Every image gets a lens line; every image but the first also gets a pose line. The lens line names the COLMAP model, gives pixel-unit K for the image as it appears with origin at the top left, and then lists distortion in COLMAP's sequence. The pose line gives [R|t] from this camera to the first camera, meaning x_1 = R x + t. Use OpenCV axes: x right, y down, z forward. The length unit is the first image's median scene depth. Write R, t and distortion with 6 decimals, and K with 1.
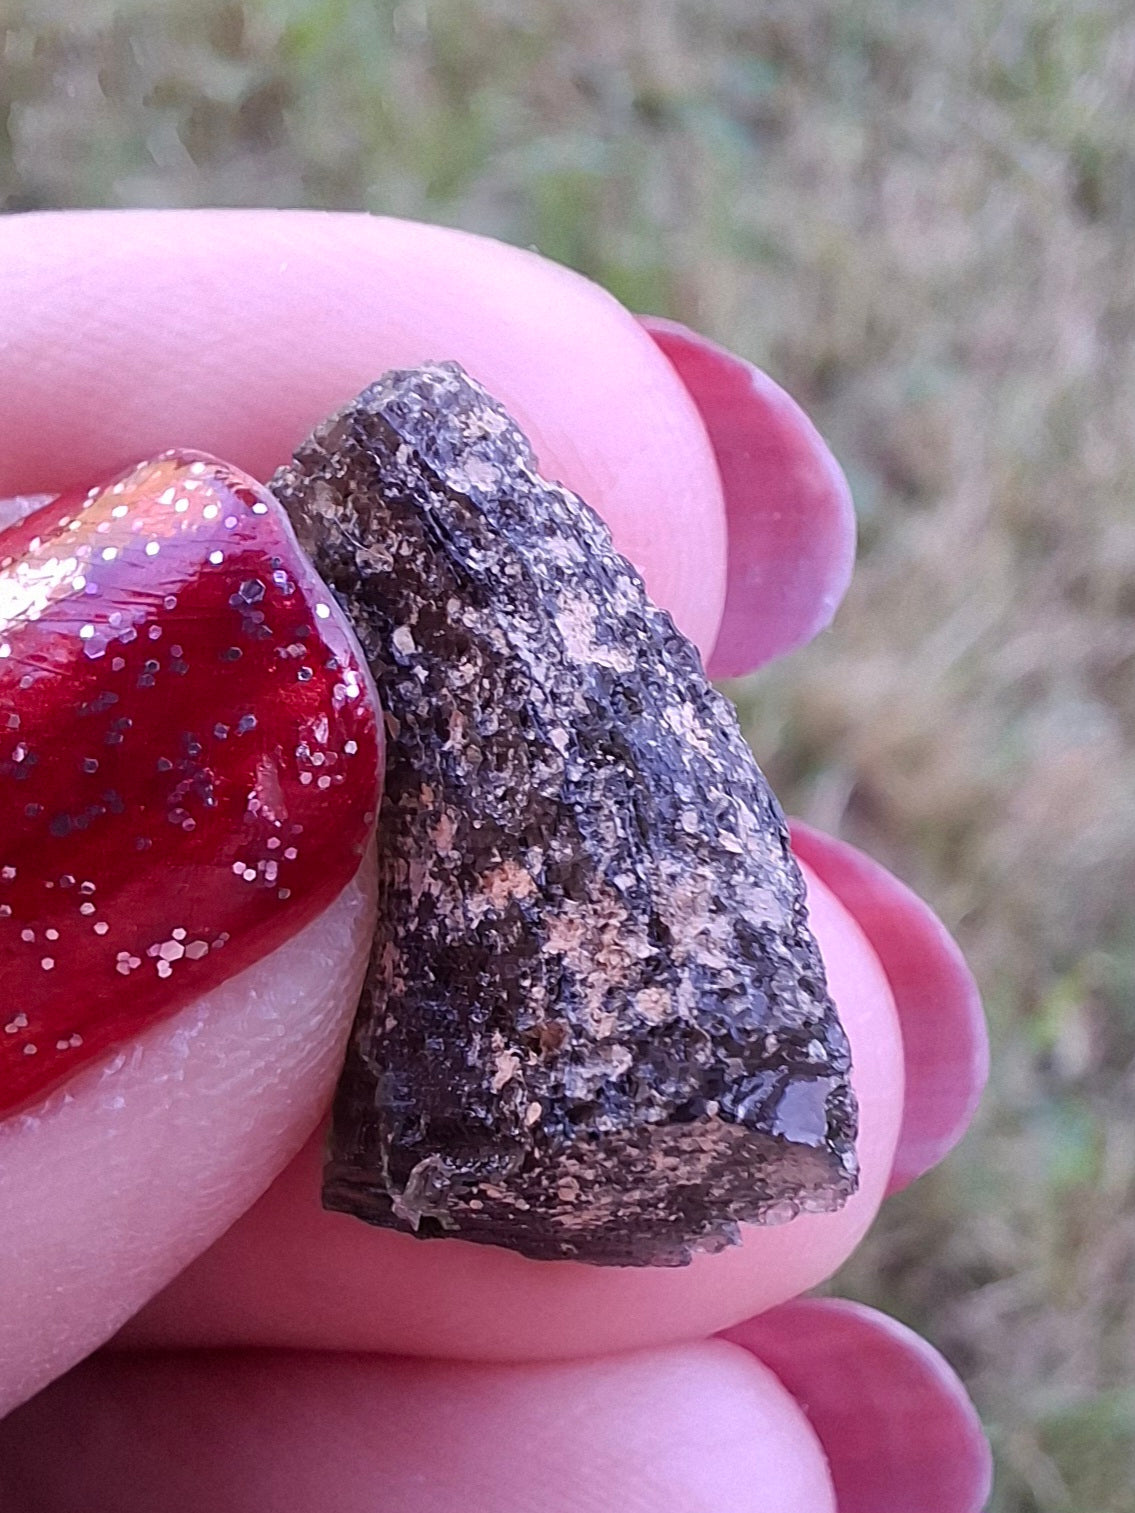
lens RADIAL K [[2250.7, 0, 567.9], [0, 2250.7, 890.2], [0, 0, 1]] dist [-0.013111, -0.085076]
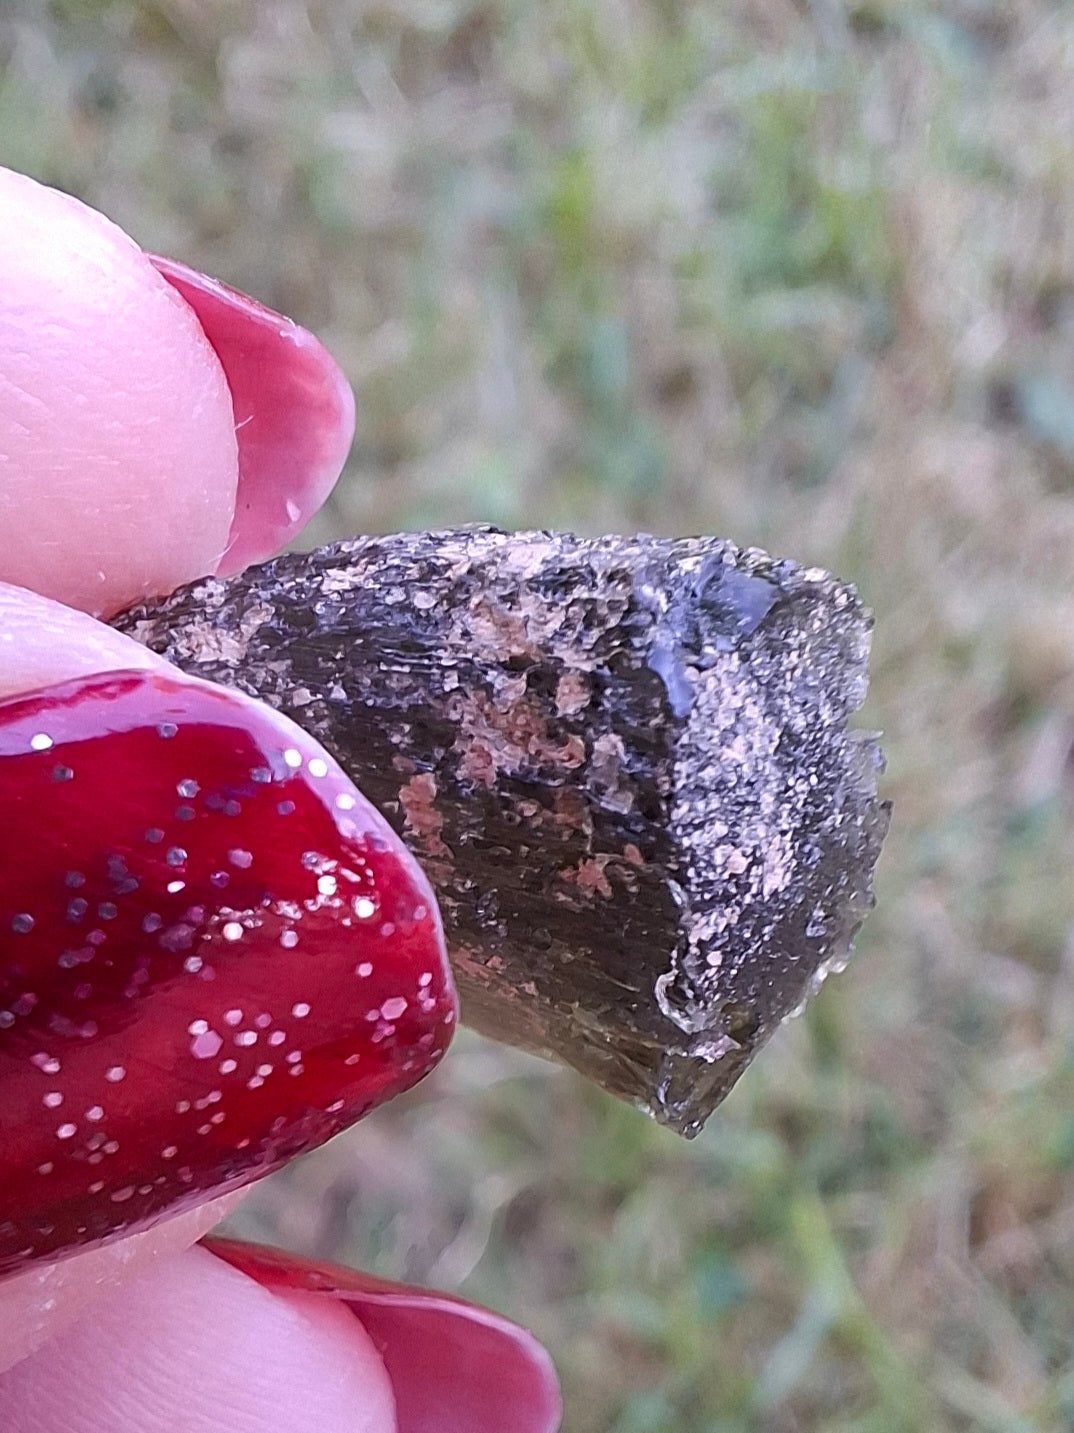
lens RADIAL K [[2131.7, 0, 537.3], [0, 2131.7, 843.1], [0, 0, 1]] dist [-0.013111, -0.085076]
pose [[0.378557, -0.924897, 0.035492, -0.057959], [0.919147, 0.371138, -0.132003, 0.176953], [0.108917, 0.082593, 0.990614, 0.092136]]
